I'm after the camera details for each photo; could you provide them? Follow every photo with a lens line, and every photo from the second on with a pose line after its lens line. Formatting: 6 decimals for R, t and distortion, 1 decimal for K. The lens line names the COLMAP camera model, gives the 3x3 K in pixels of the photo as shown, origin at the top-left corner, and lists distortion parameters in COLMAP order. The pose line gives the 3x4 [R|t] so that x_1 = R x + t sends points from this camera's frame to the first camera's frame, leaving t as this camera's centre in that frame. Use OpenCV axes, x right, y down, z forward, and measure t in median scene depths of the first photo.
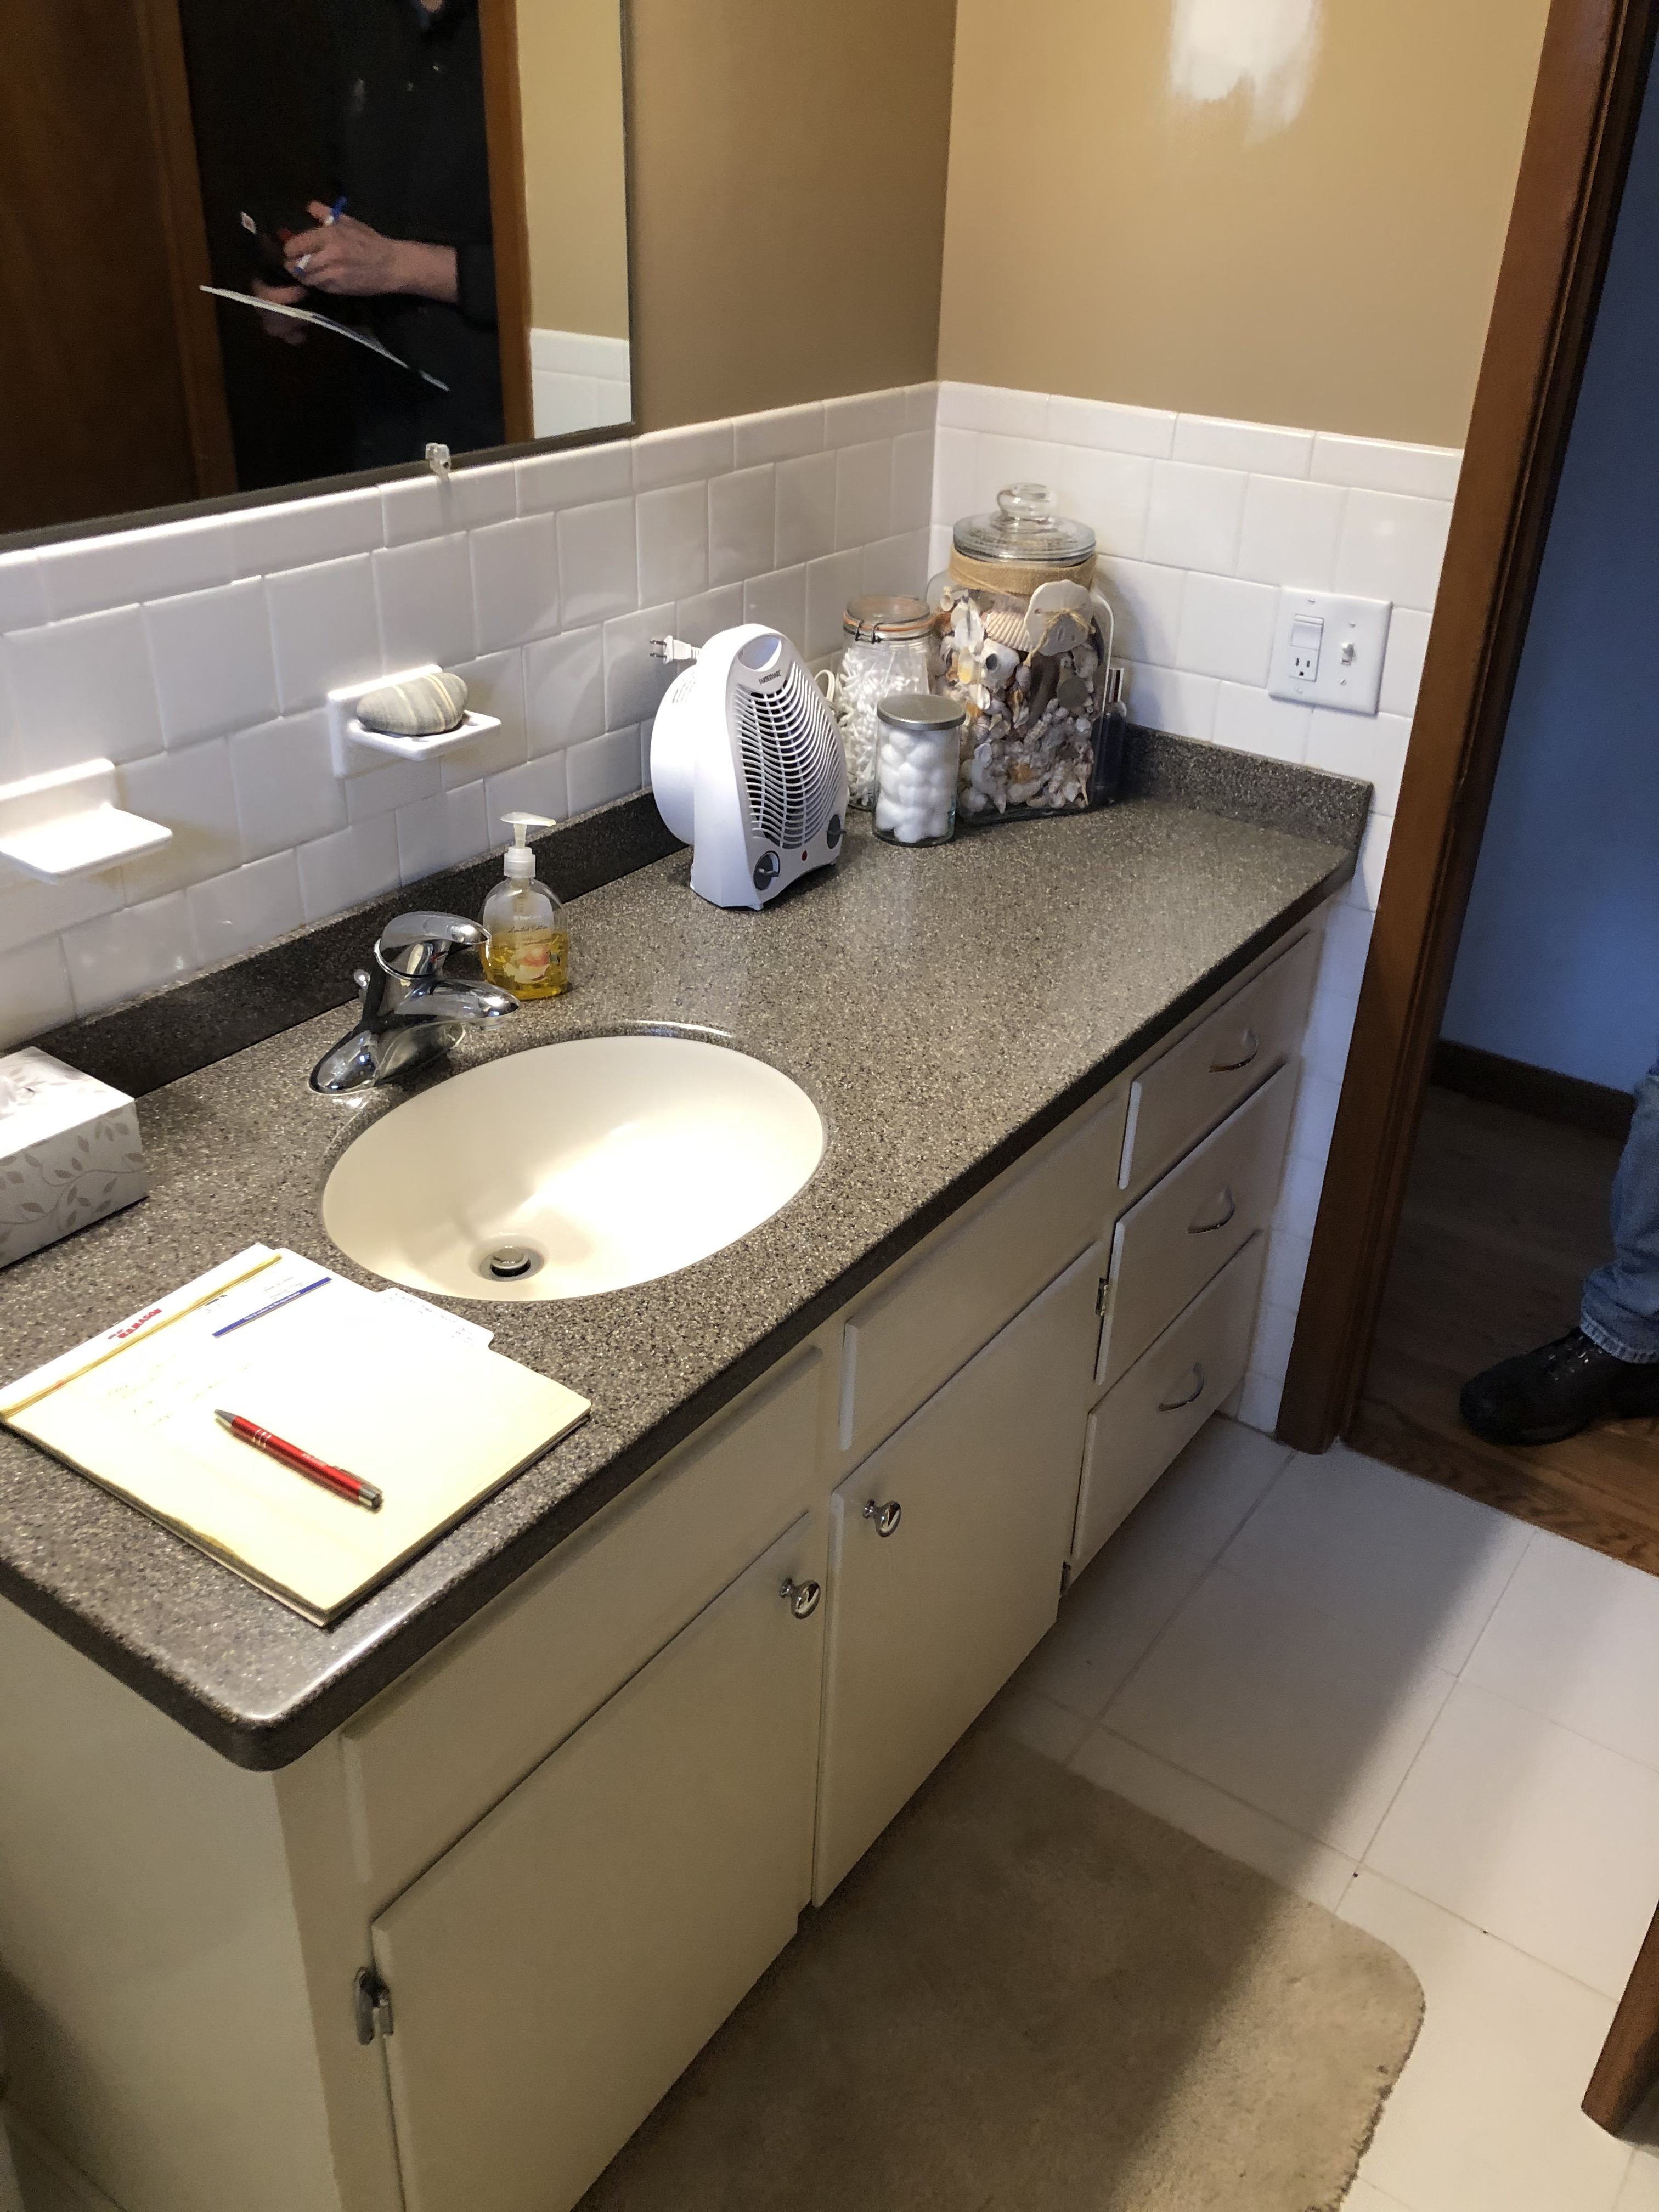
lens RADIAL K [[1818.5, 0, 842.2], [0, 1818.5, 1111.4], [0, 0, 1]] dist [0.030590, -0.016064]
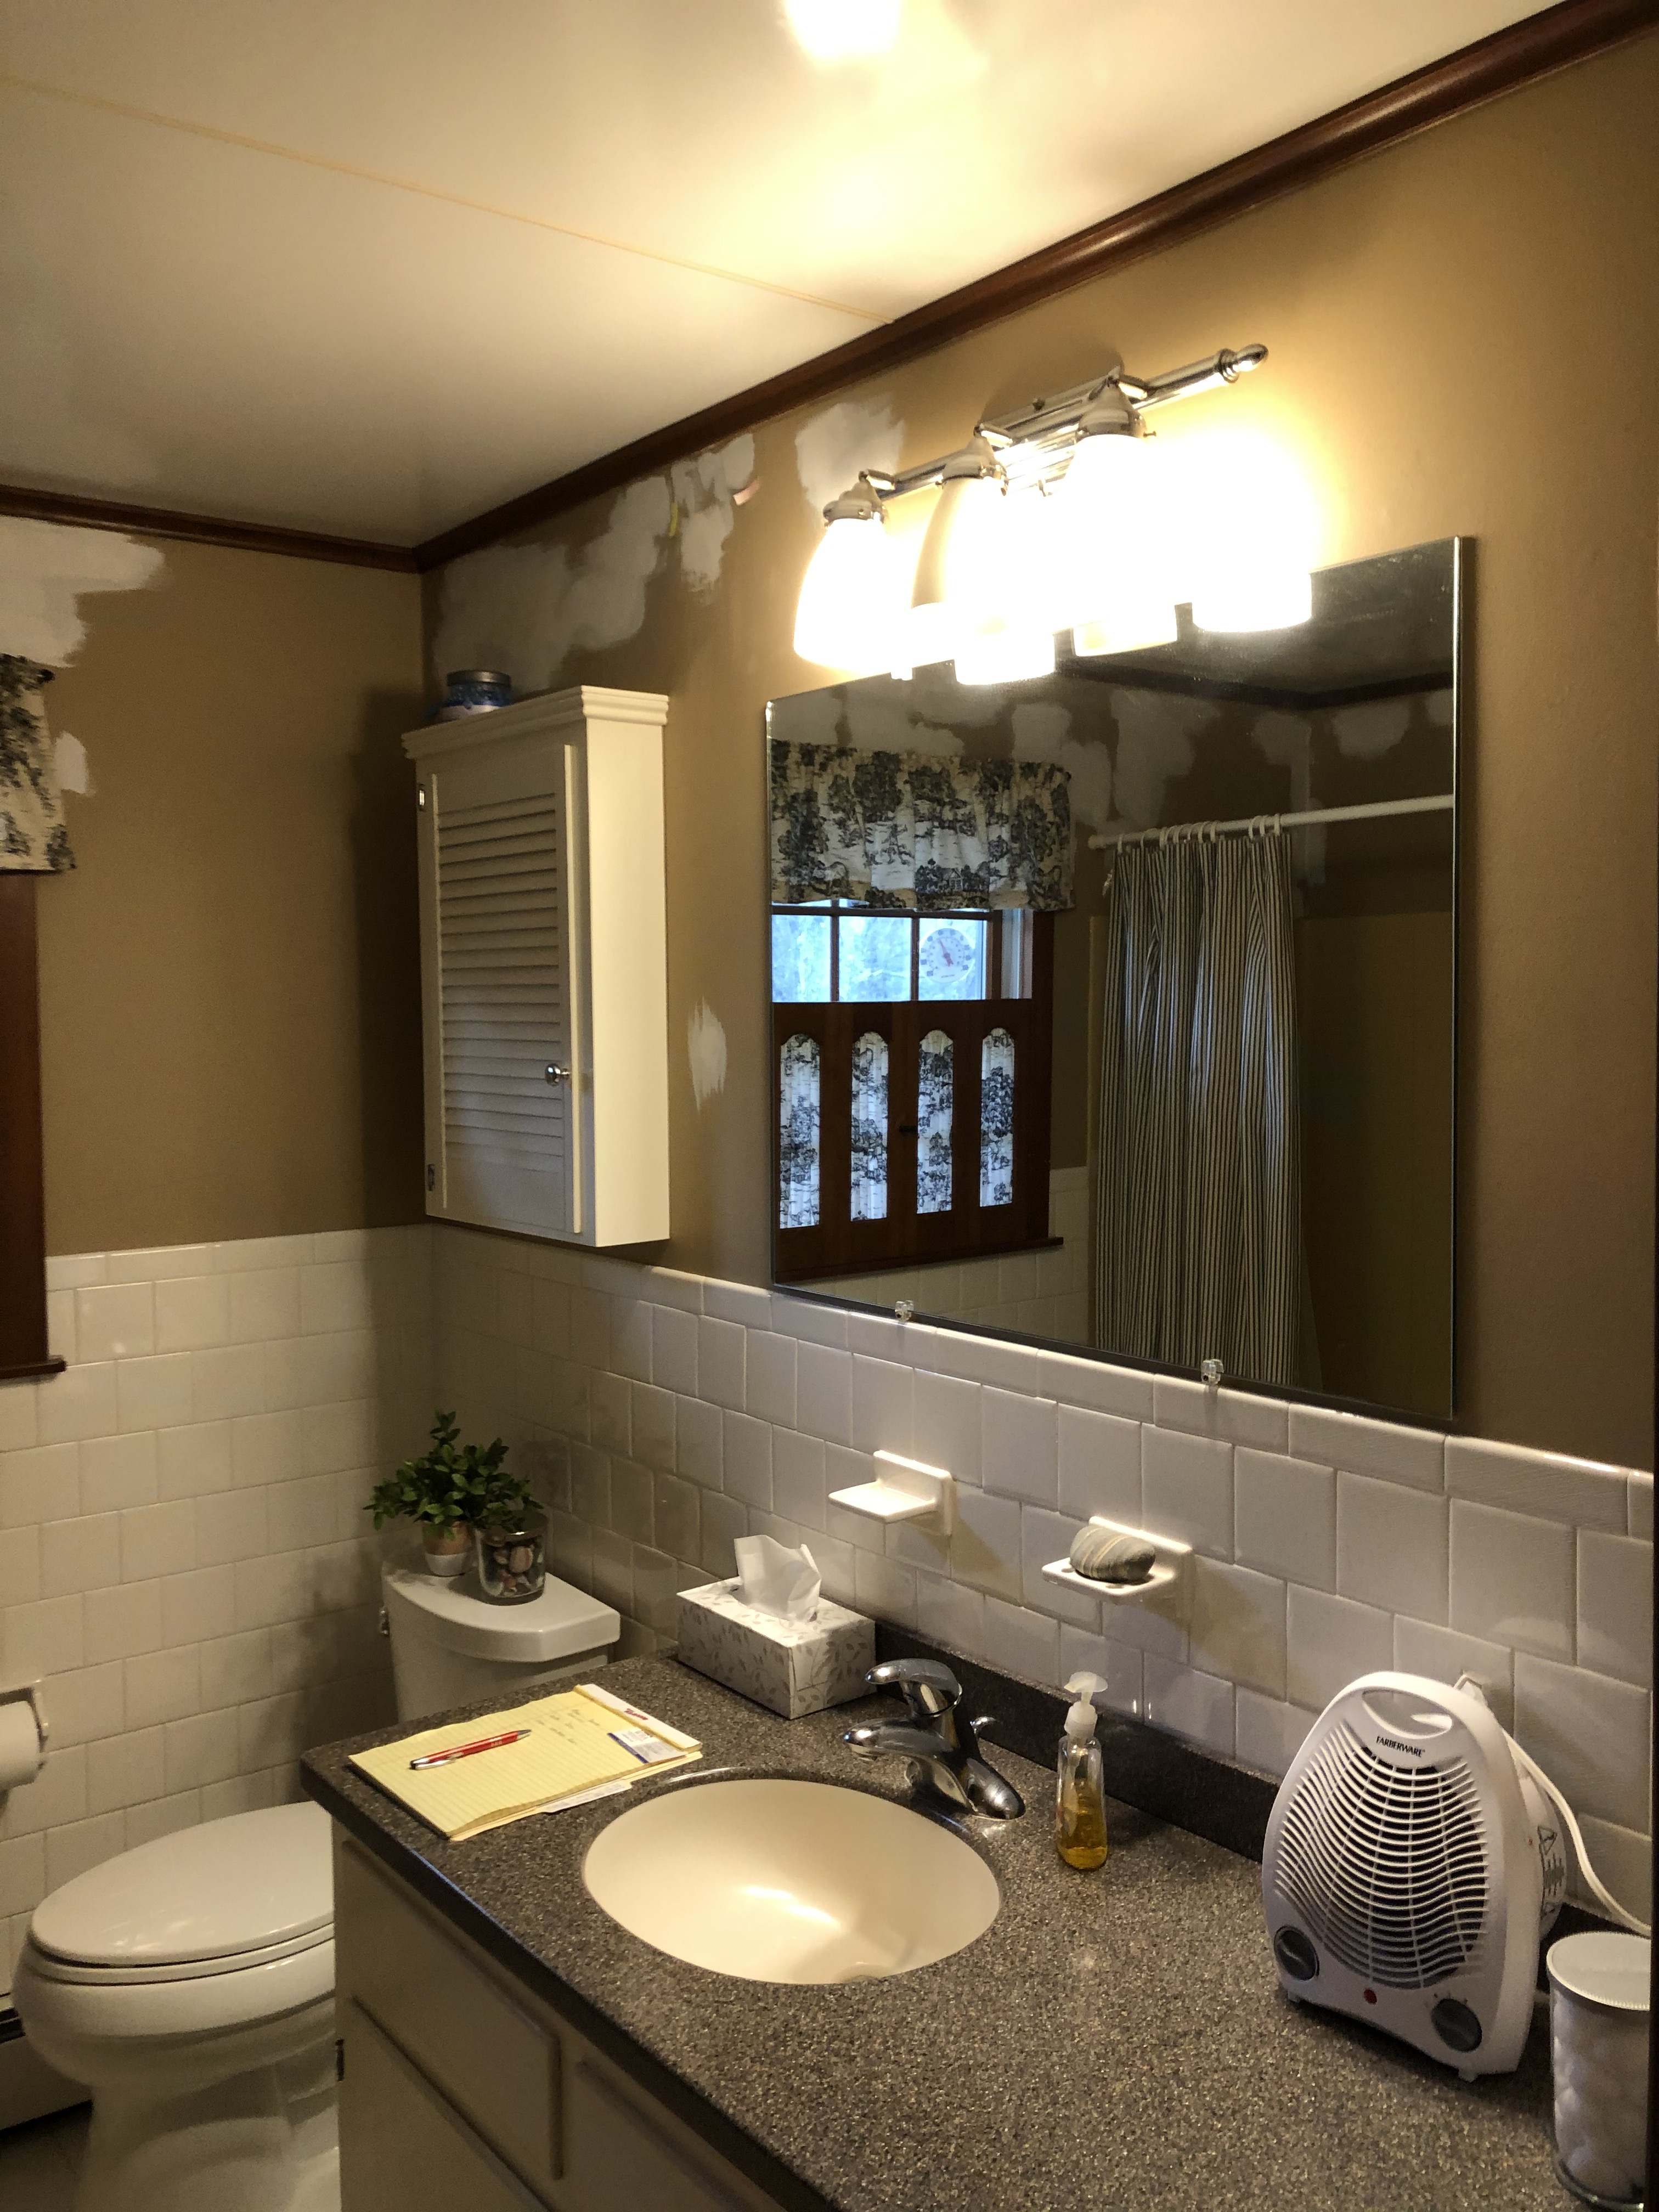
lens RADIAL K [[1818.5, 0, 835.7], [0, 1818.5, 1114.2], [0, 0, 1]] dist [0.030590, -0.016064]
pose [[-0.277915, 0.017859, -0.960440, 0.922769], [-0.494361, 0.854603, 0.158940, -0.565887], [0.823633, 0.518975, -0.228678, 1.003626]]
